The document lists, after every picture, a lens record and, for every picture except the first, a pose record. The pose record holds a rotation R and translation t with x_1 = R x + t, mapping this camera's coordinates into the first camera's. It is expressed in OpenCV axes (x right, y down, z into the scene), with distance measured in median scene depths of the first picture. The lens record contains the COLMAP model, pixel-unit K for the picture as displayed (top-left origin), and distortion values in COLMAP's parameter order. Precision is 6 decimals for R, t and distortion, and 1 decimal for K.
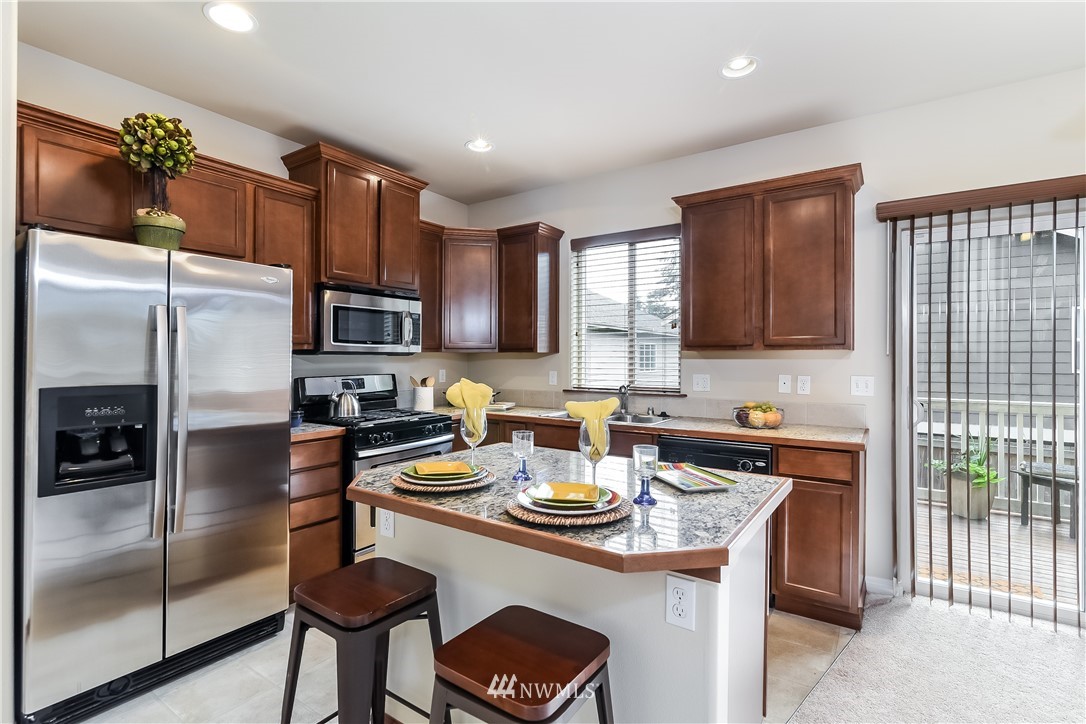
lens RADIAL K [[505.7, 0, 543.0], [0, 505.7, 362.0], [0, 0, 1]] dist [-0.015741, -0.000376]
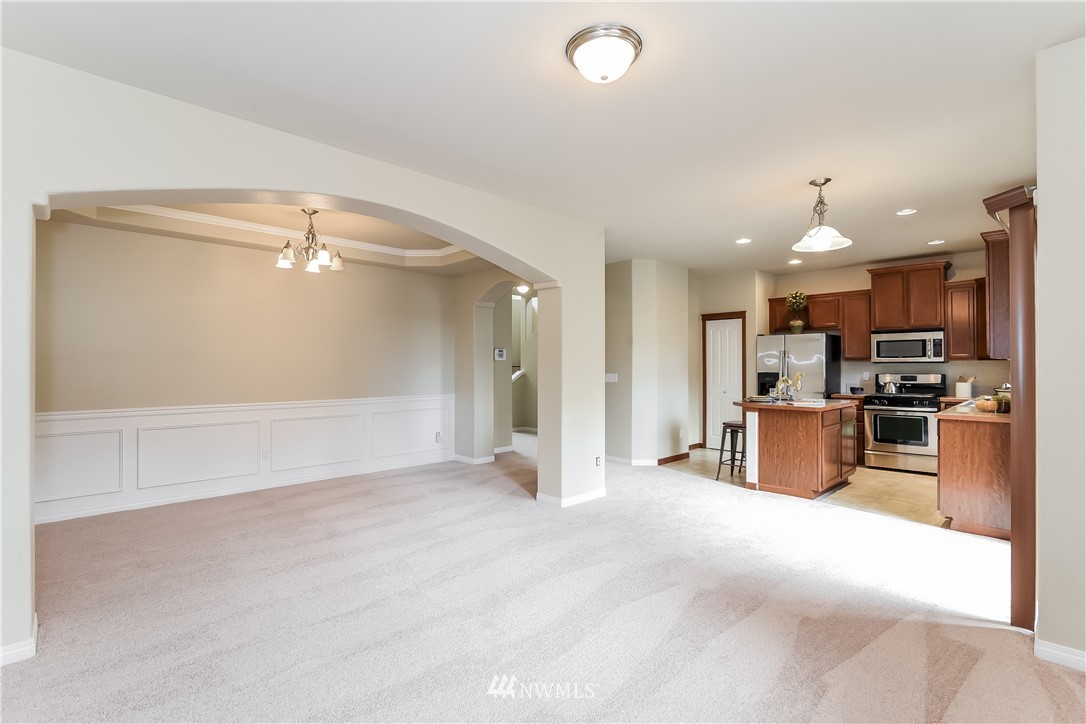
lens RADIAL K [[505.7, 0, 543.0], [0, 505.7, 362.0], [0, 0, 1]] dist [-0.015741, -0.000376]
pose [[-0.204869, -0.009878, -0.978739, 1.990756], [-0.005627, 0.999944, -0.008914, 0.006946], [0.978773, 0.003681, -0.204914, 0.035538]]
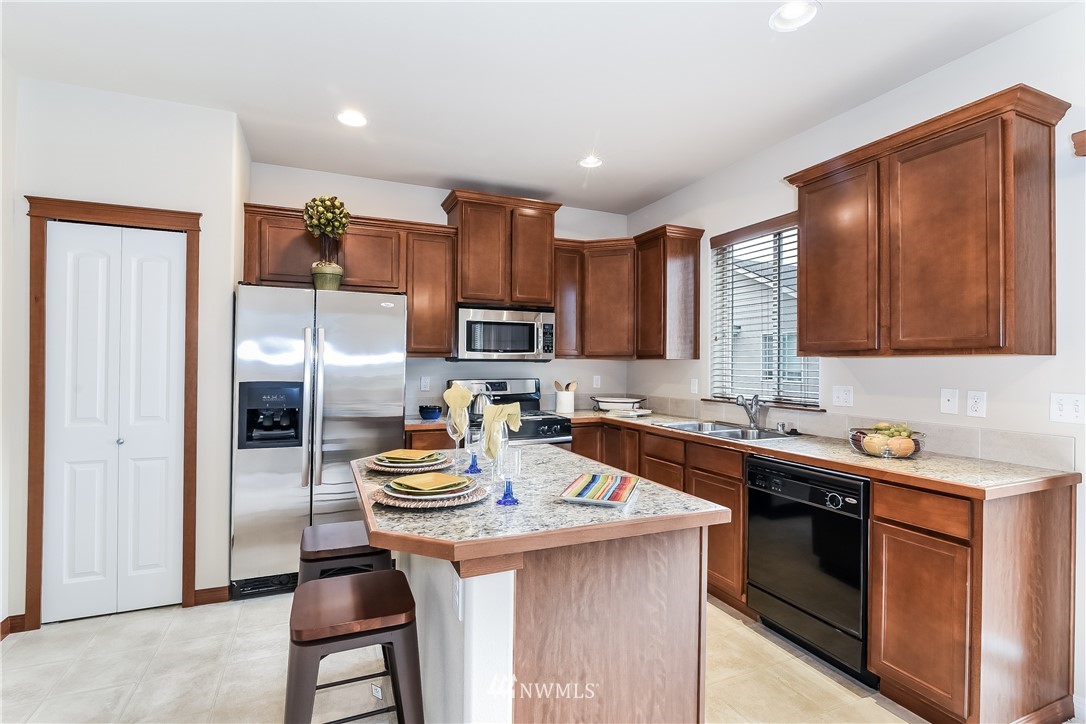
lens RADIAL K [[505.7, 0, 543.0], [0, 505.7, 362.0], [0, 0, 1]] dist [-0.015741, -0.000376]
pose [[0.849633, 0.000234, -0.527375, 0.376698], [-0.007124, 0.999914, -0.011034, -0.001329], [0.527326, 0.013132, 0.849561, 0.067042]]
